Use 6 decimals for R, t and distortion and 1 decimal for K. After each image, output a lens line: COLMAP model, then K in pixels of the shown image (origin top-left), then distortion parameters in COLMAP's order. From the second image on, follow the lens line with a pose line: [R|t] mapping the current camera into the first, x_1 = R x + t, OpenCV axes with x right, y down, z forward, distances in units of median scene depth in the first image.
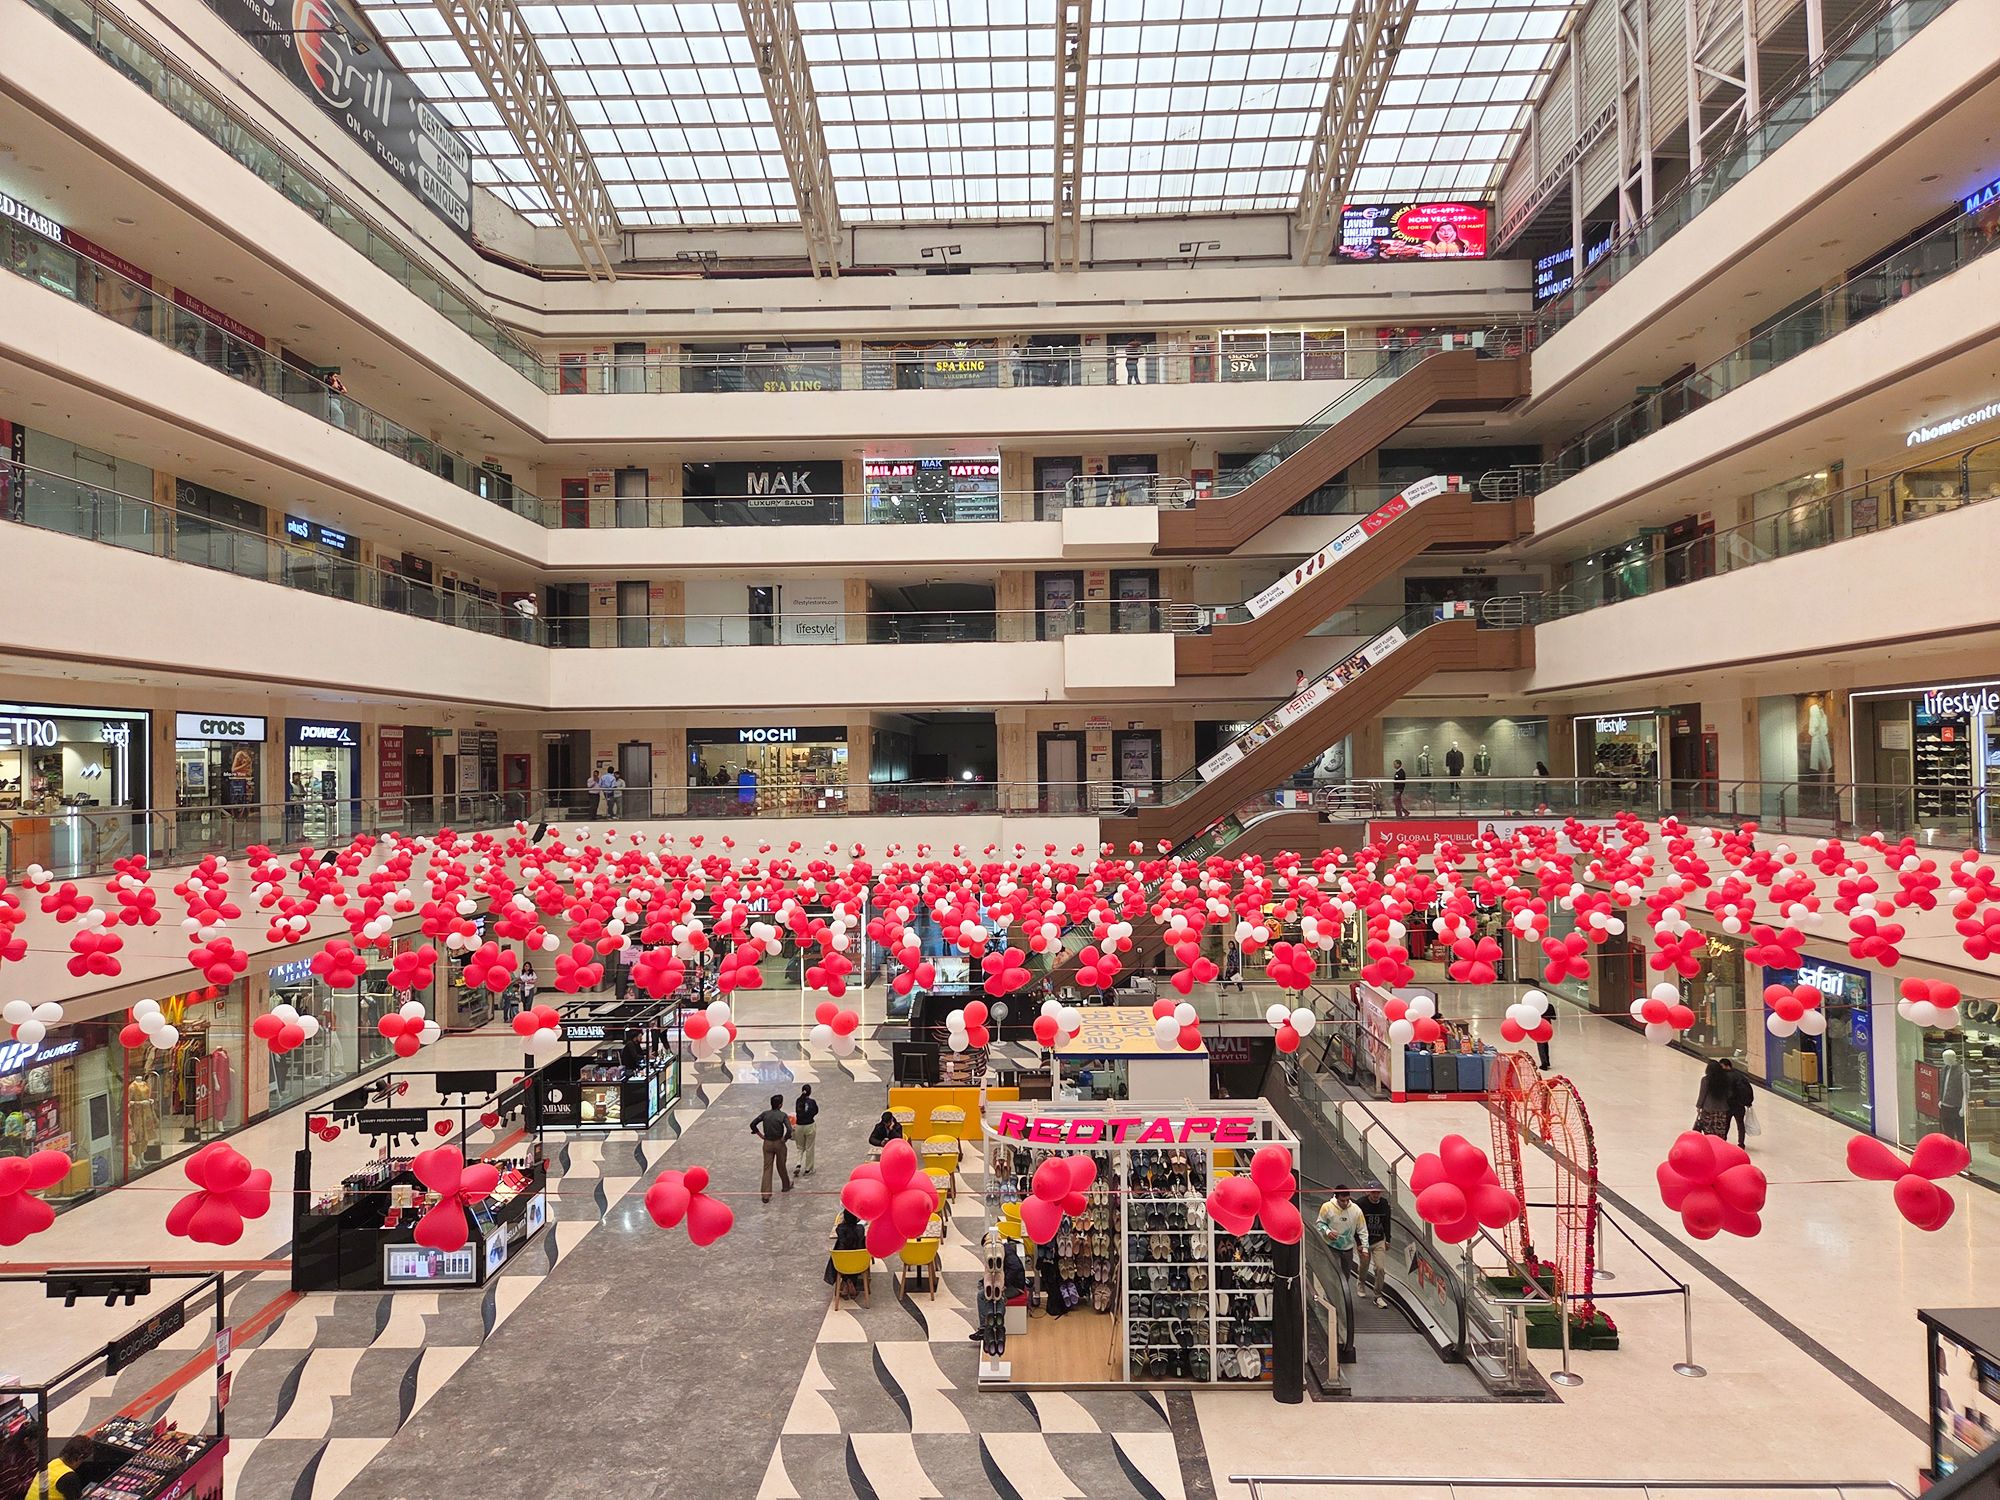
lens RADIAL K [[1334.7, 0, 1000.0], [0, 1334.7, 750.0], [0, 0, 1]] dist [0.074601, -0.064003]
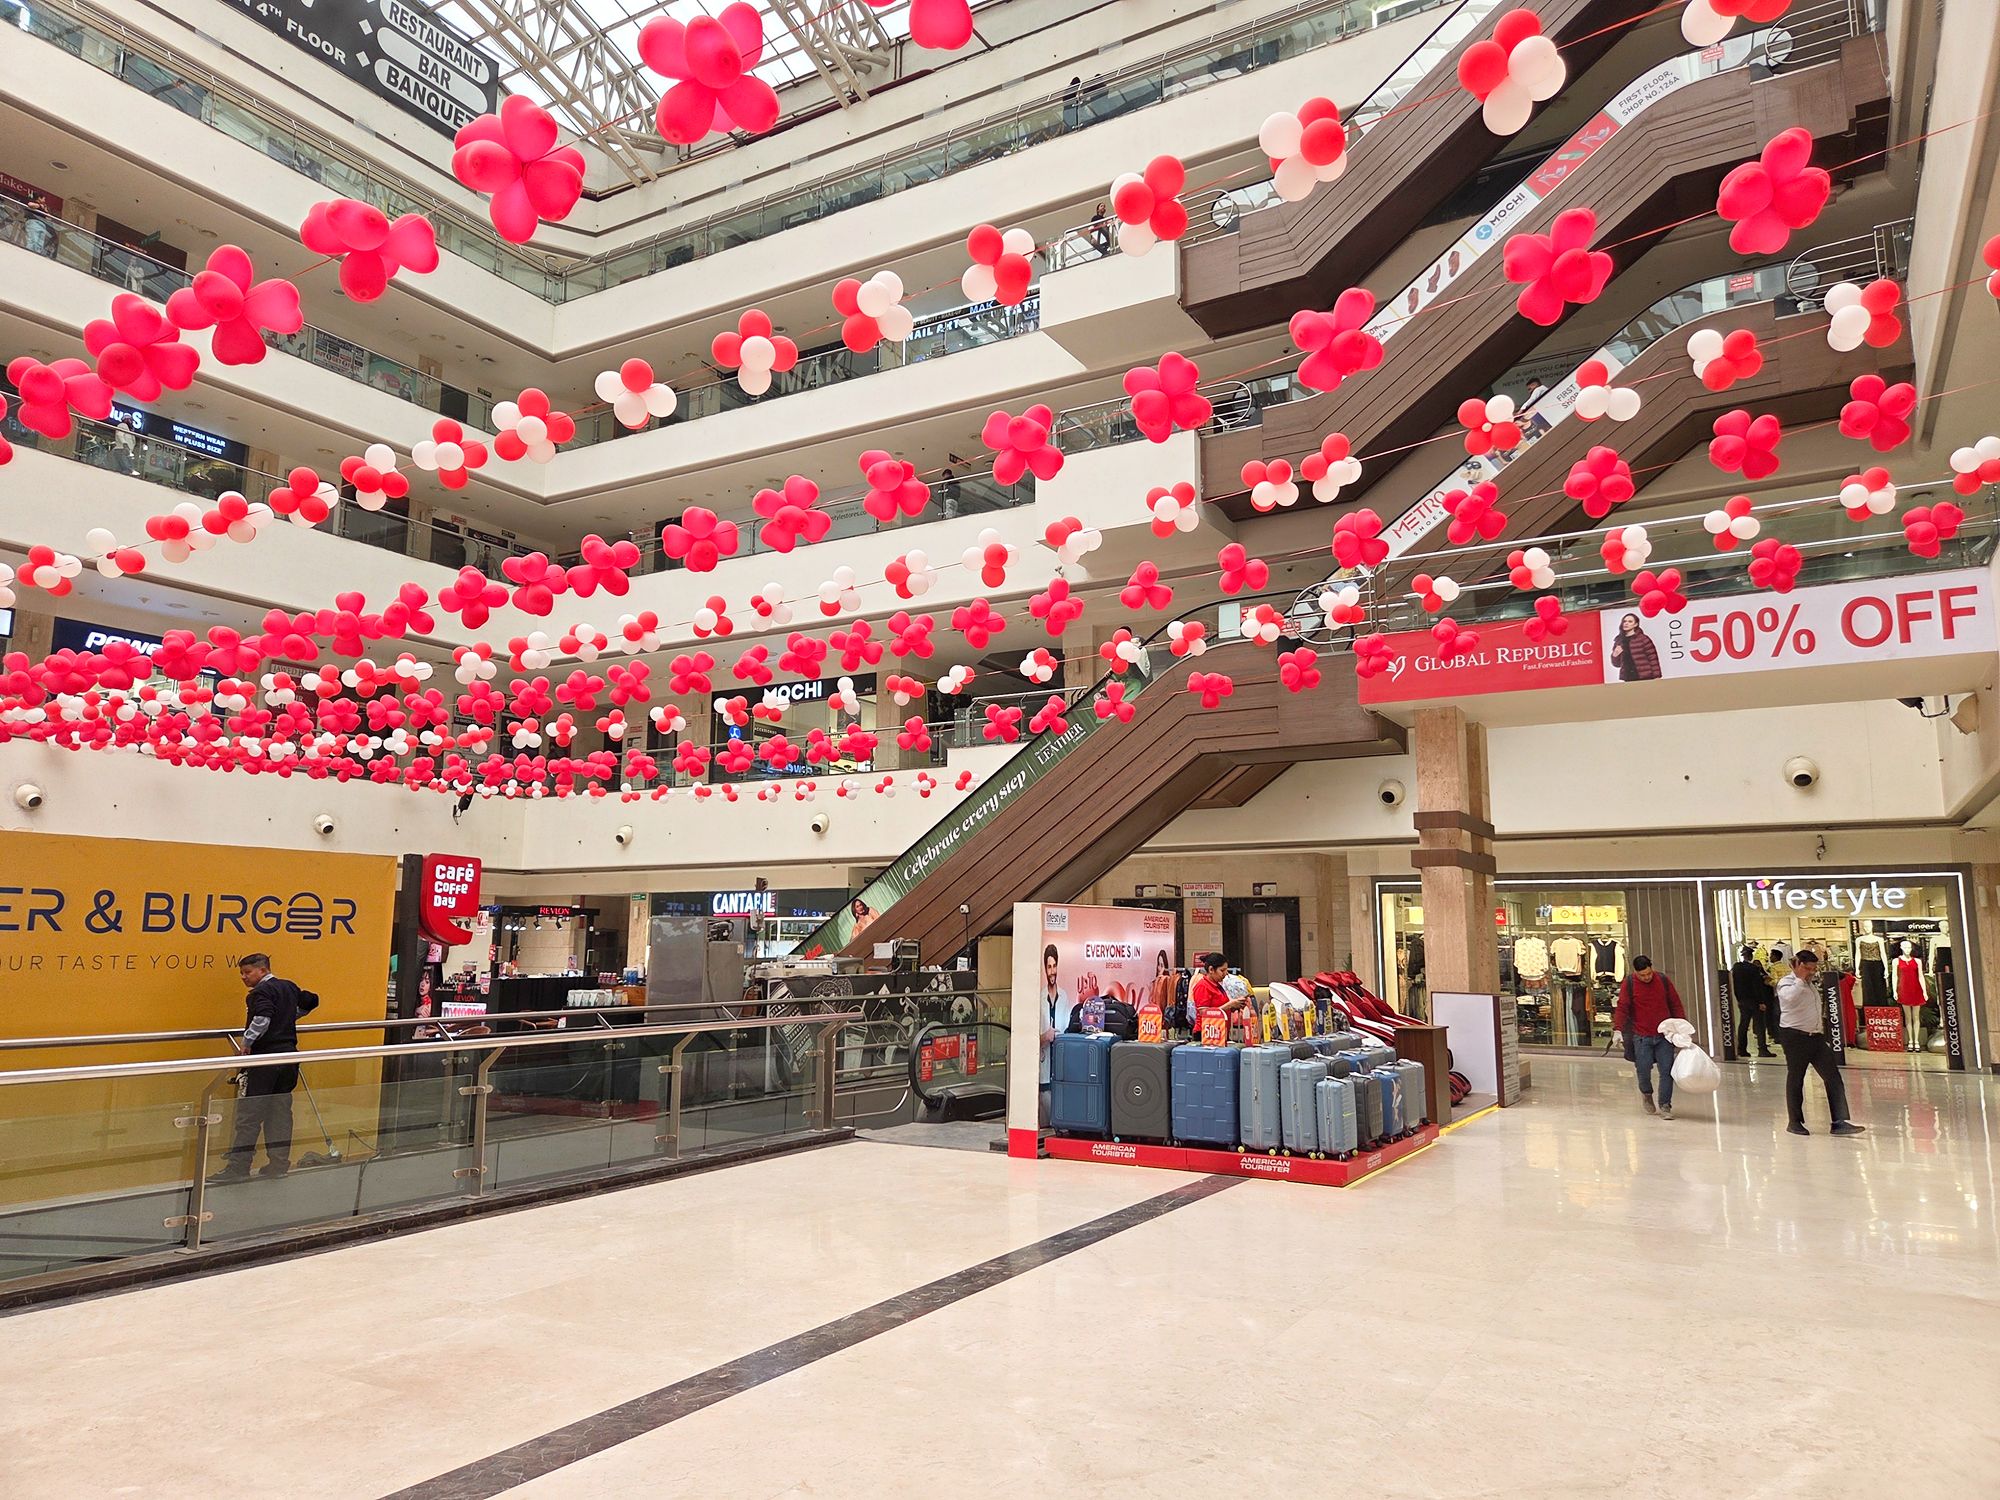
lens RADIAL K [[1334.7, 0, 1000.0], [0, 1334.7, 750.0], [0, 0, 1]] dist [0.074601, -0.064003]
pose [[0.876344, -0.051974, -0.478874, 0.332878], [-0.012086, 0.991476, -0.129725, 0.134562], [0.481535, 0.119471, 0.868246, 0.445688]]
